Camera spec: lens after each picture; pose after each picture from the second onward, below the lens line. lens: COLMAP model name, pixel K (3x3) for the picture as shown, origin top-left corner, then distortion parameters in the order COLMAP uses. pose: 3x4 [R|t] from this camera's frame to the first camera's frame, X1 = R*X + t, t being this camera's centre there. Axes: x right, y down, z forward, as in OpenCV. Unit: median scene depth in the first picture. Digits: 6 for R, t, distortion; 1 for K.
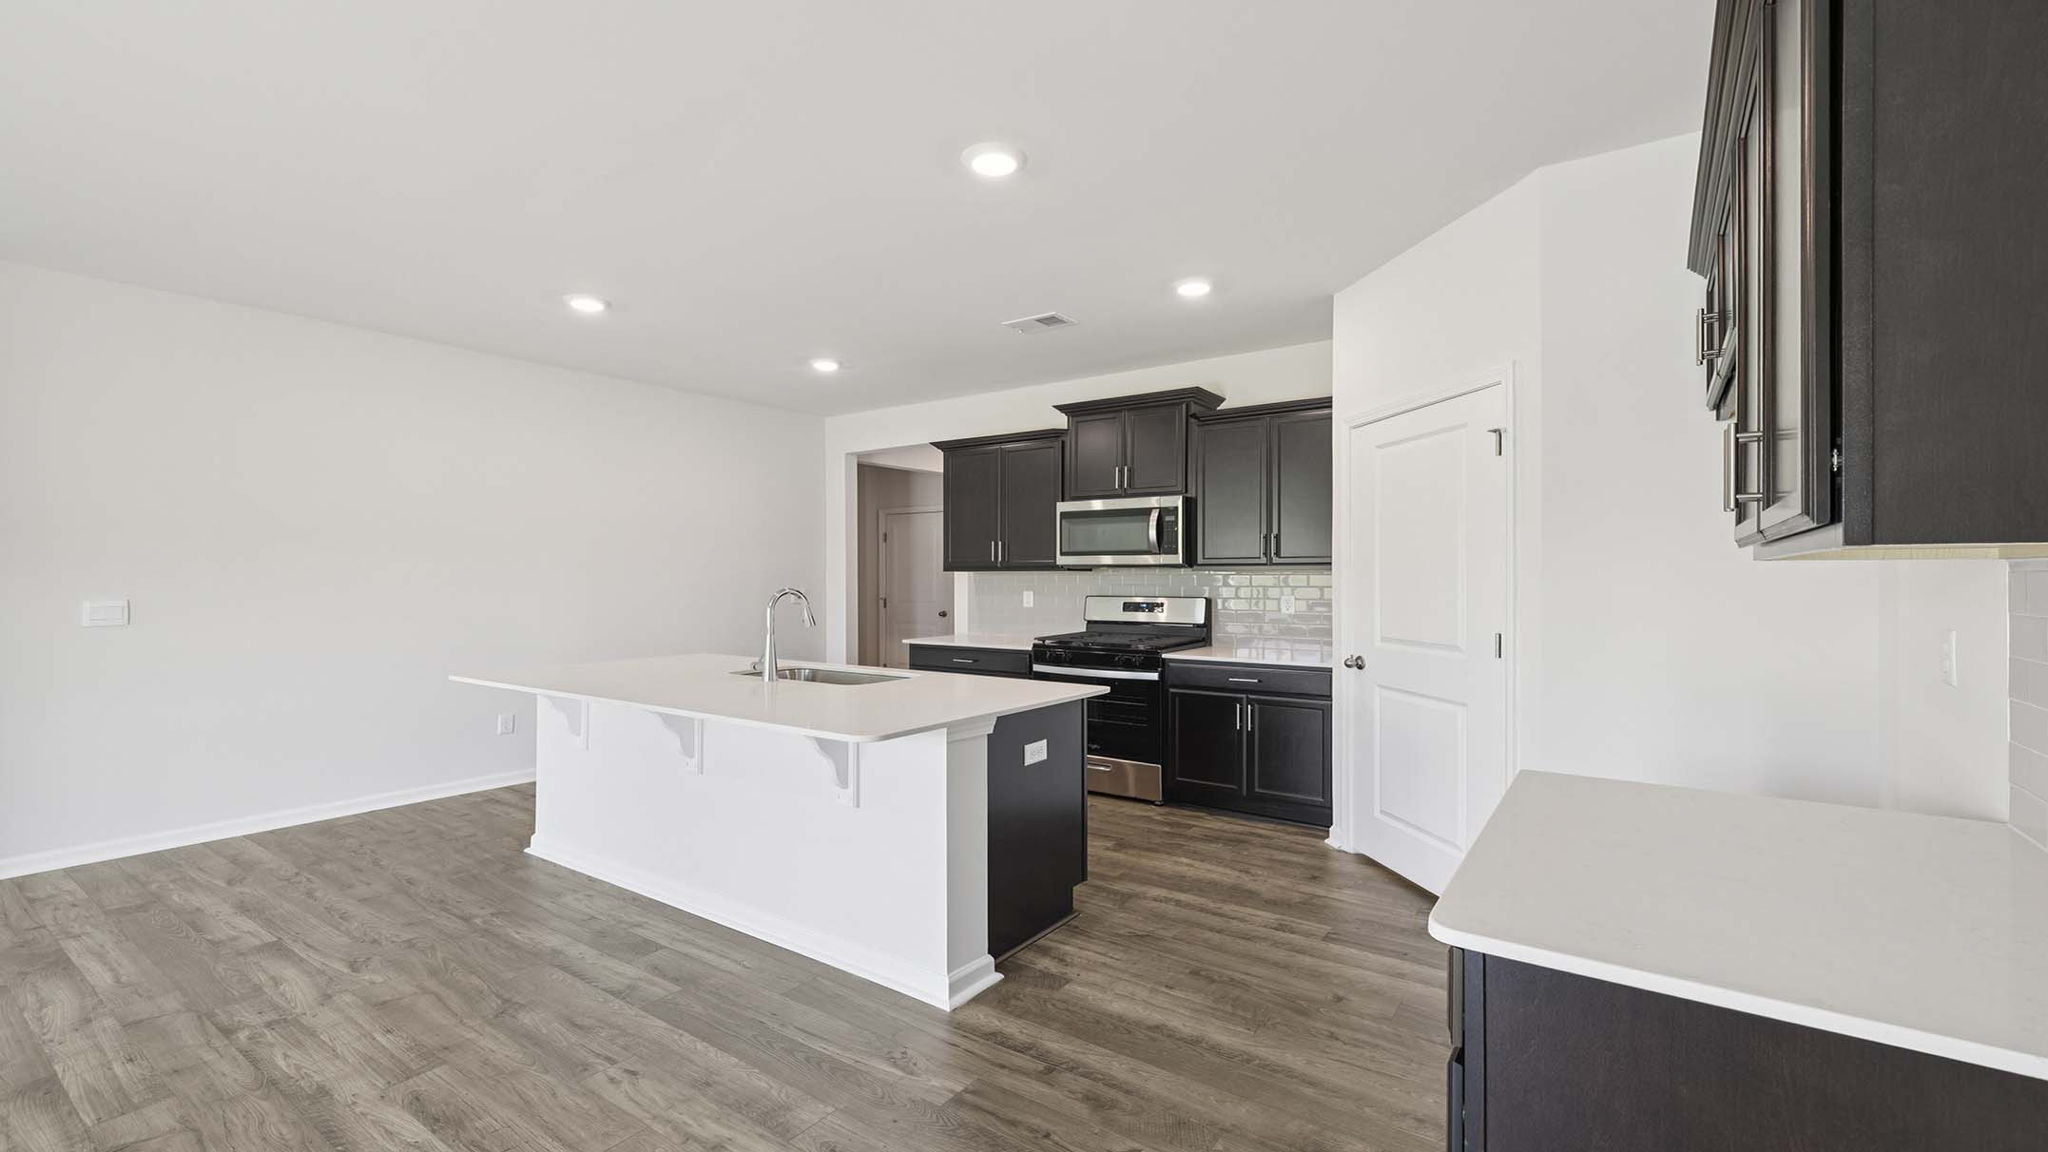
lens RADIAL K [[892.7, 0, 1024.0], [0, 892.7, 576.0], [0, 0, 1]] dist [0.003699, 0.000381]
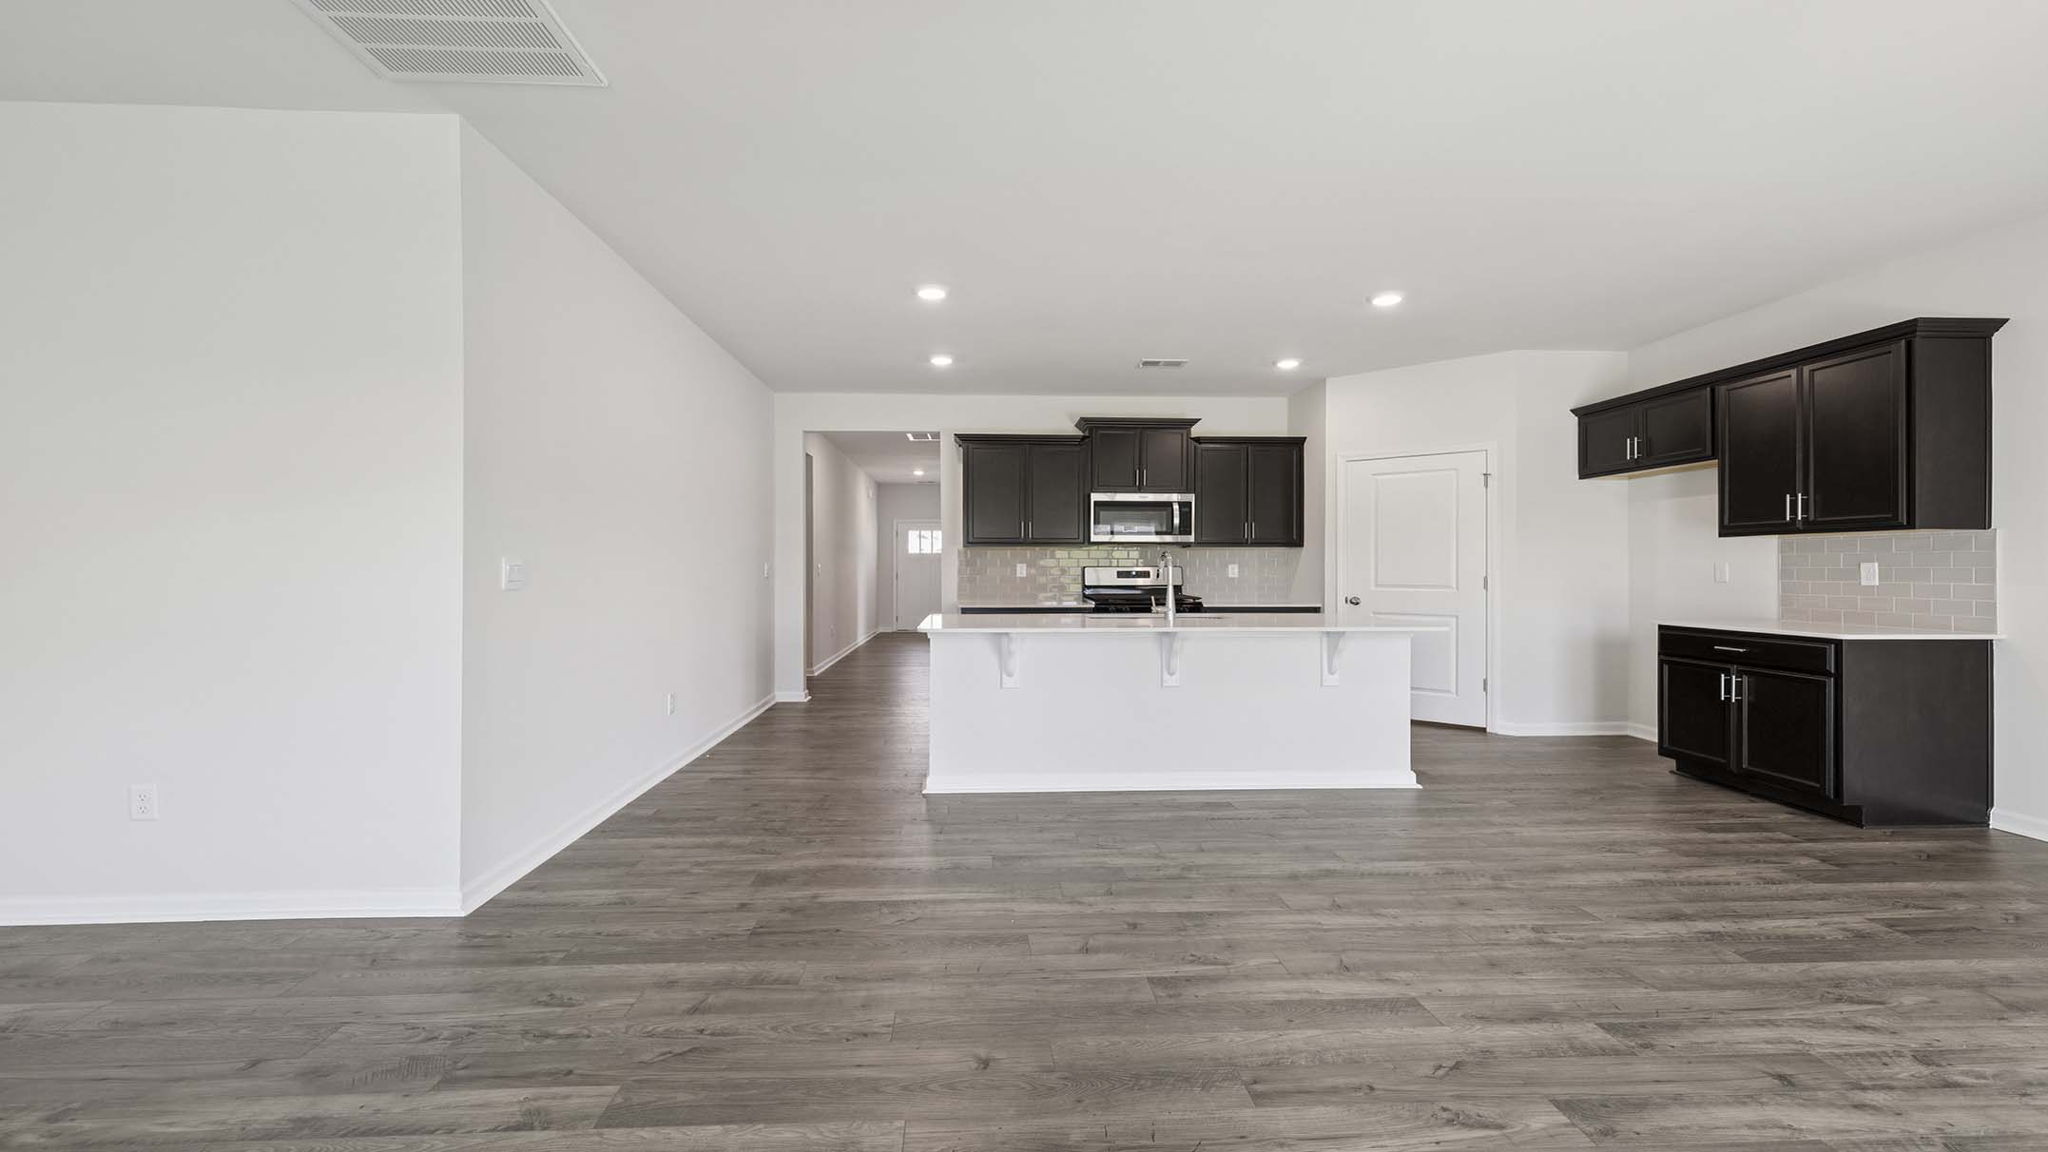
lens RADIAL K [[892.7, 0, 1024.0], [0, 892.7, 576.0], [0, 0, 1]] dist [0.003699, 0.000381]
pose [[0.774146, -0.004299, 0.632992, -1.191313], [-0.000702, 0.999970, 0.007650, 0.037820], [-0.633007, -0.006367, 0.774120, 0.089428]]
